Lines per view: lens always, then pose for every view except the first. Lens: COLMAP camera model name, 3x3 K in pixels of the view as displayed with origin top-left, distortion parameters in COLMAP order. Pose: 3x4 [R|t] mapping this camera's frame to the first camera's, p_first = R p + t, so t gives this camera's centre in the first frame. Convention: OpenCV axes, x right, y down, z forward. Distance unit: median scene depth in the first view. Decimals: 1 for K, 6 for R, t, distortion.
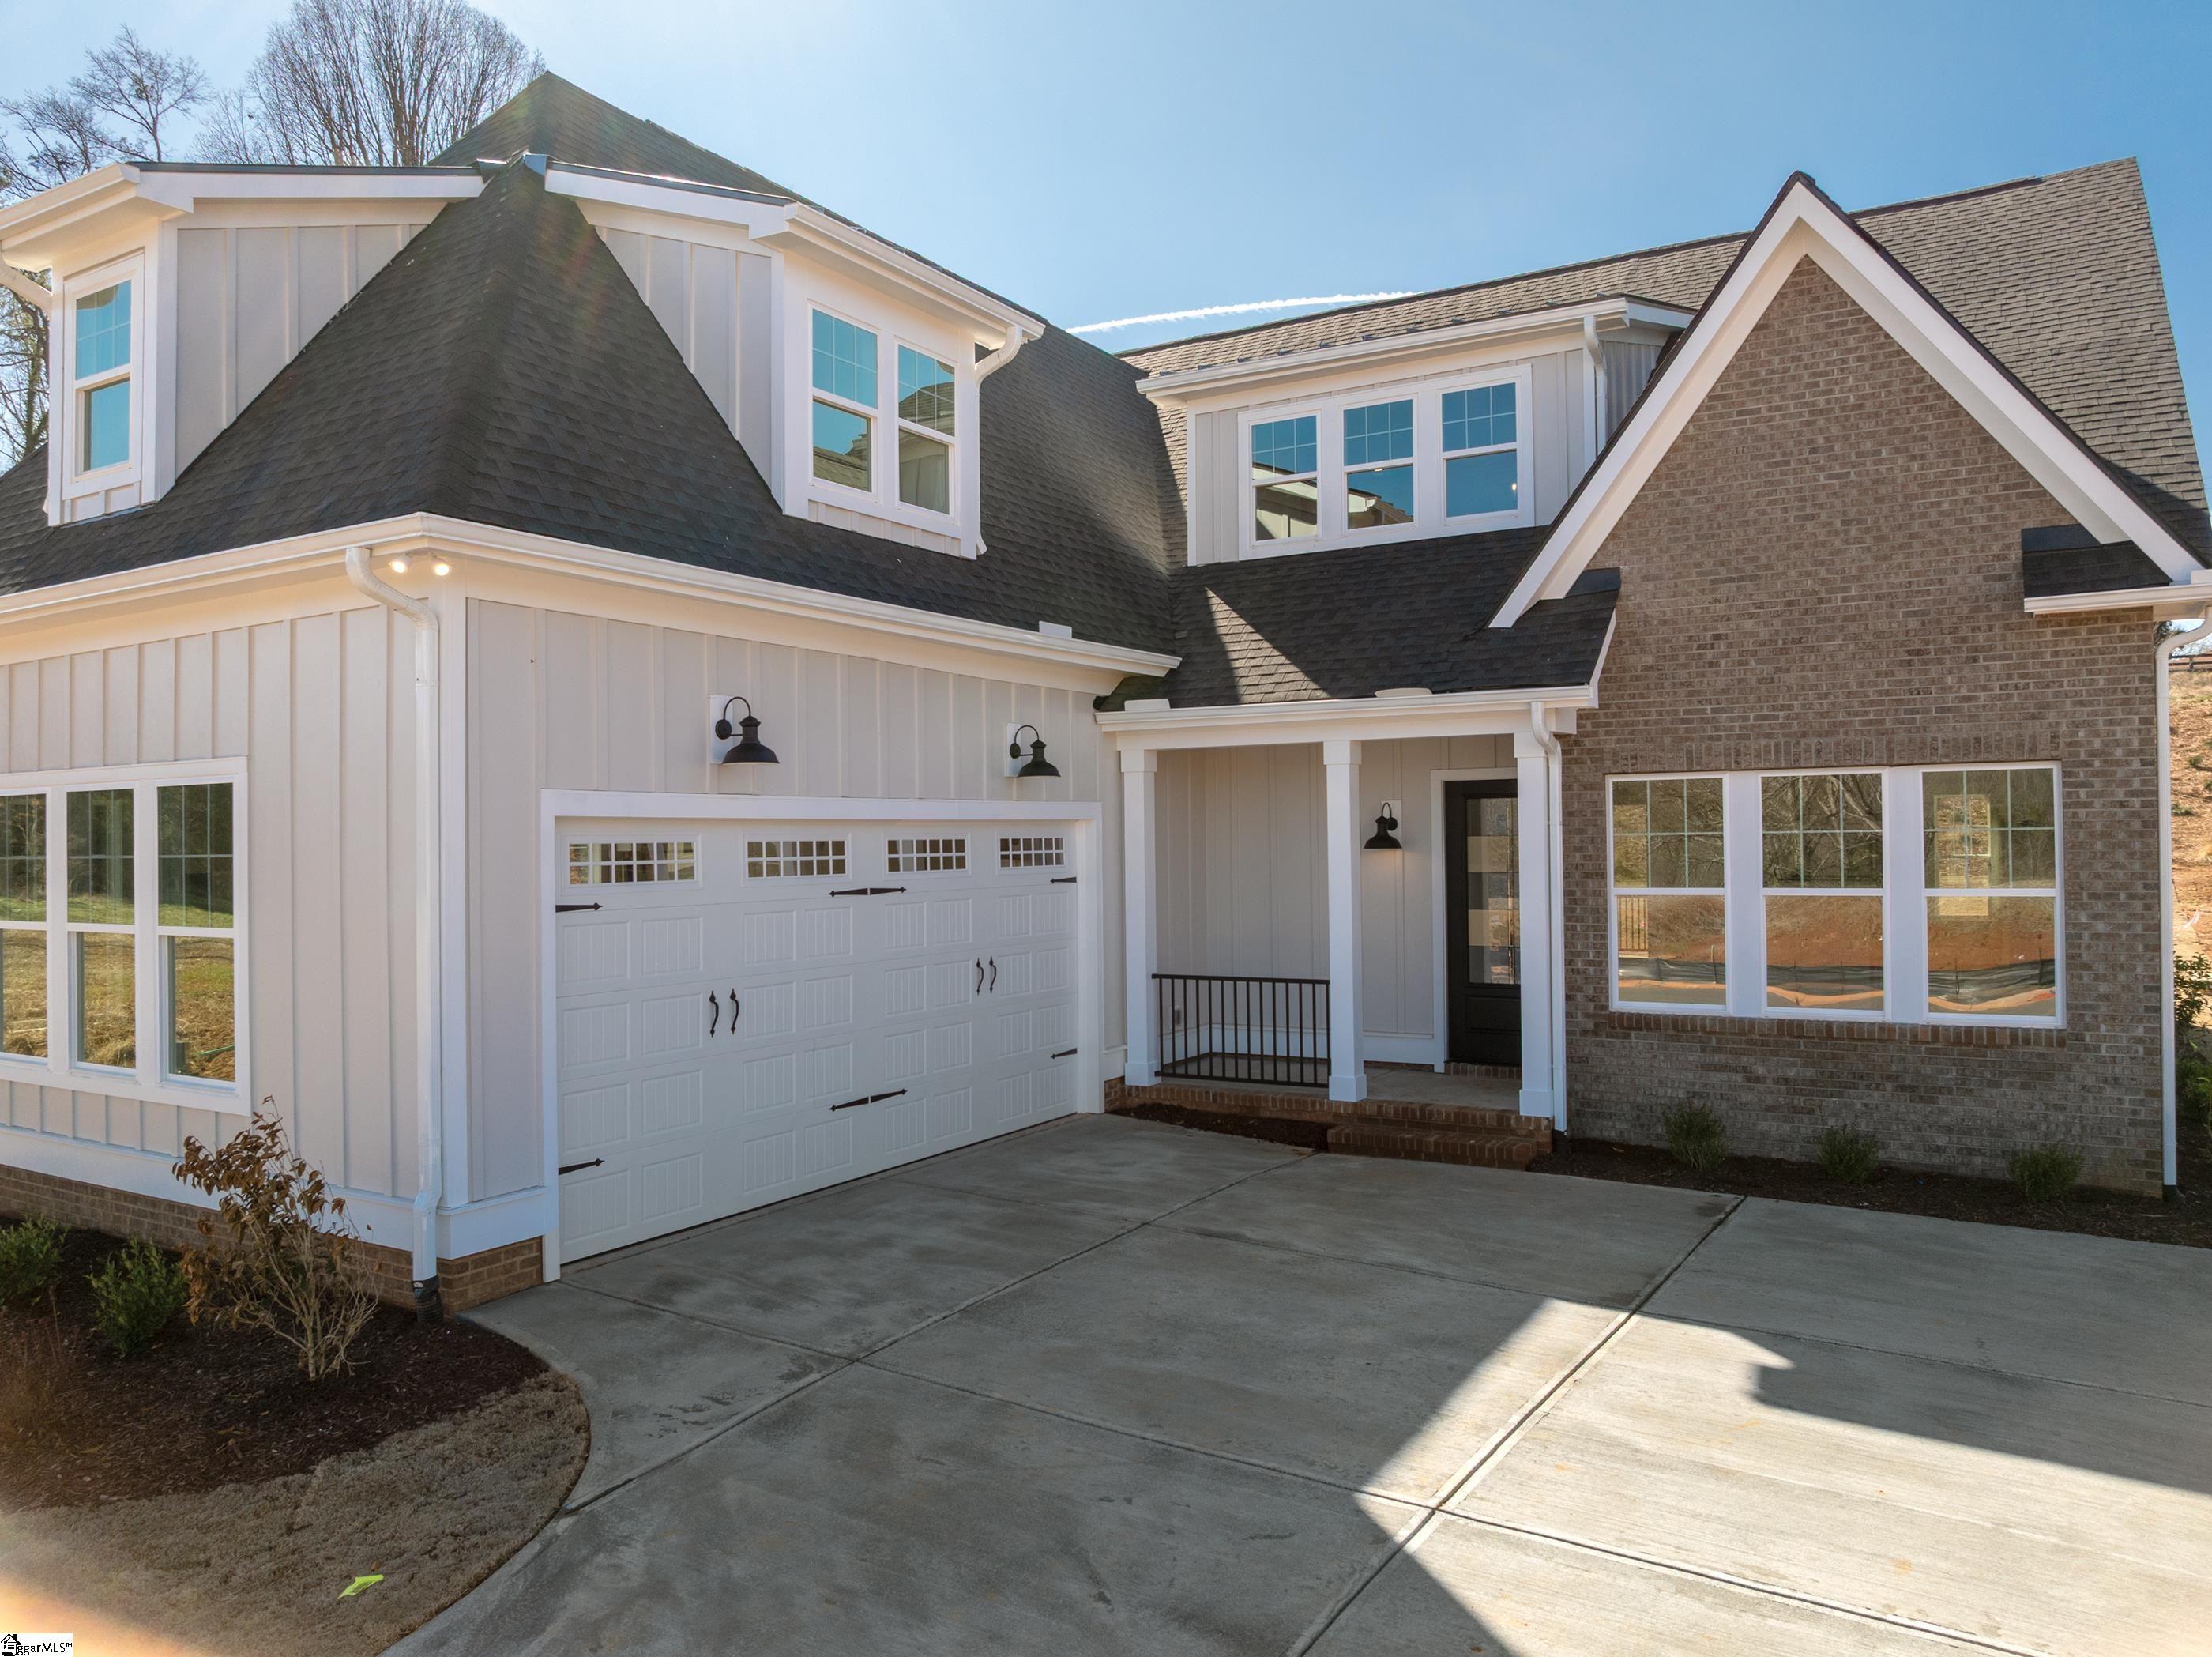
lens RADIAL K [[1564.3, 0, 1107.7], [0, 1564.3, 831.8], [0, 0, 1]] dist [-0.044317, 0.007530]
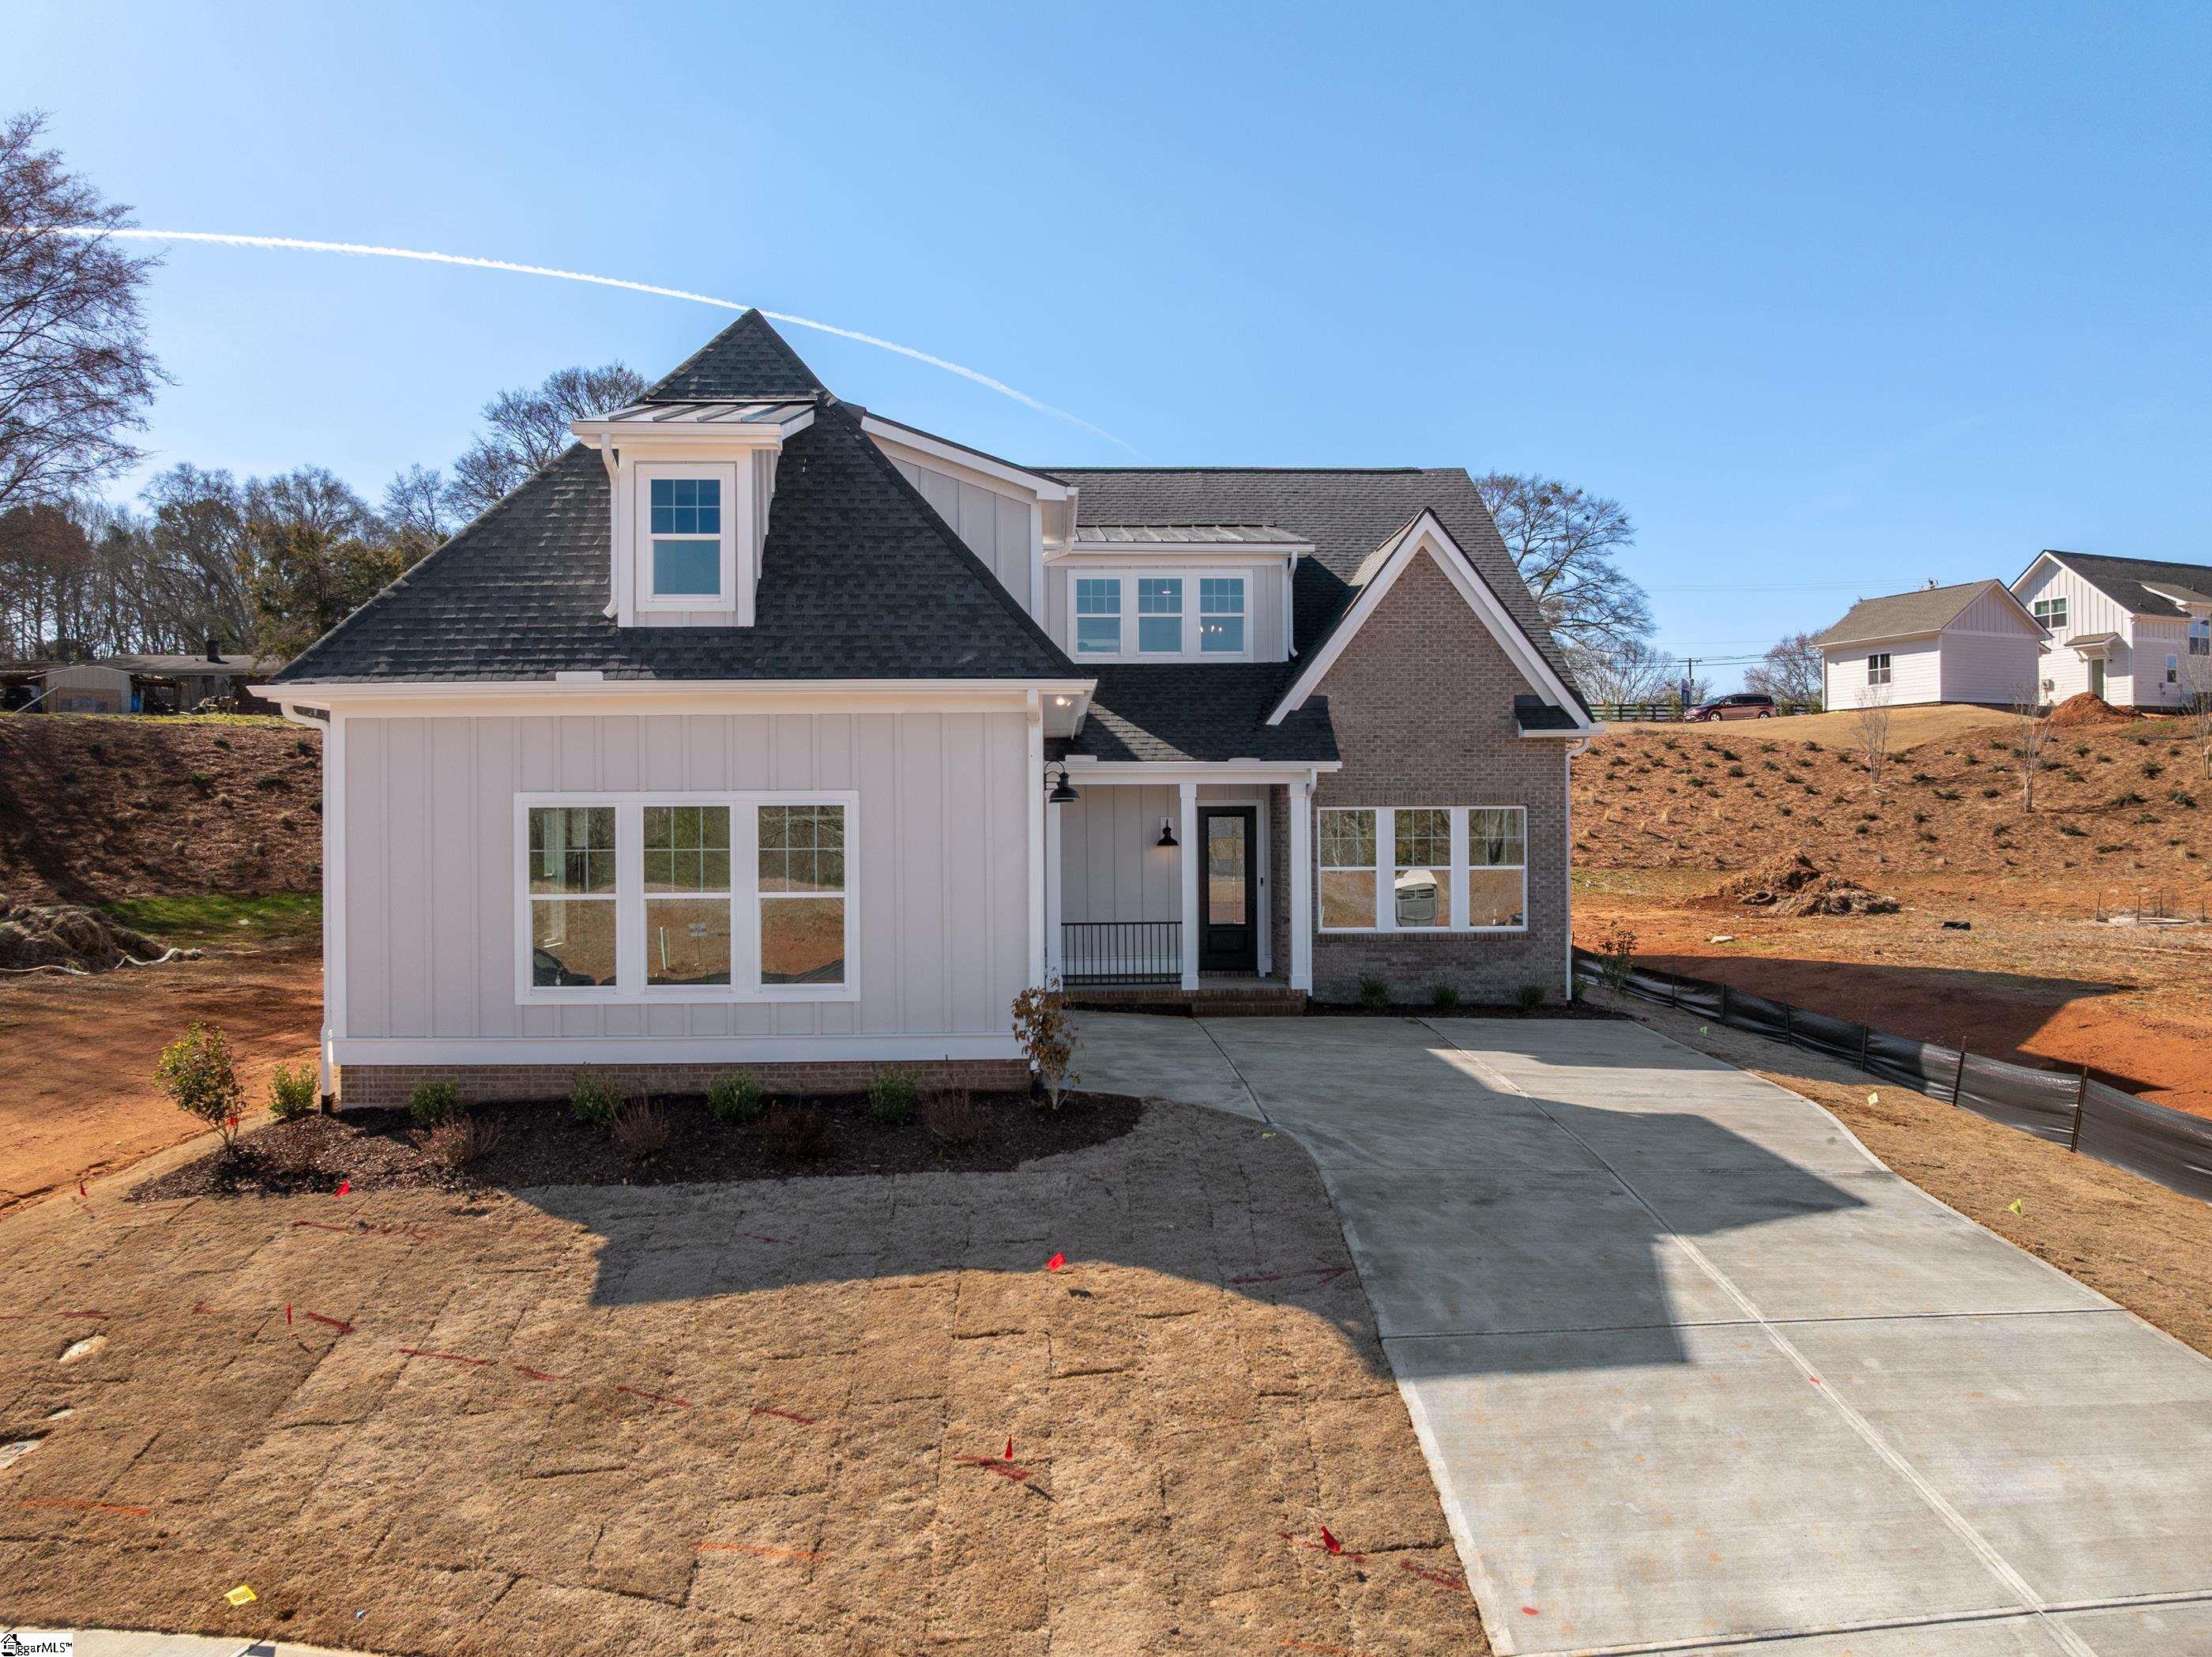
lens RADIAL K [[1564.3, 0, 1110.0], [0, 1564.3, 825.3], [0, 0, 1]] dist [-0.044317, 0.007530]
pose [[0.835388, 0.009618, 0.549576, -0.975049], [-0.008681, 0.999953, -0.004305, -0.004080], [-0.549592, -0.001175, 0.835433, -0.452419]]
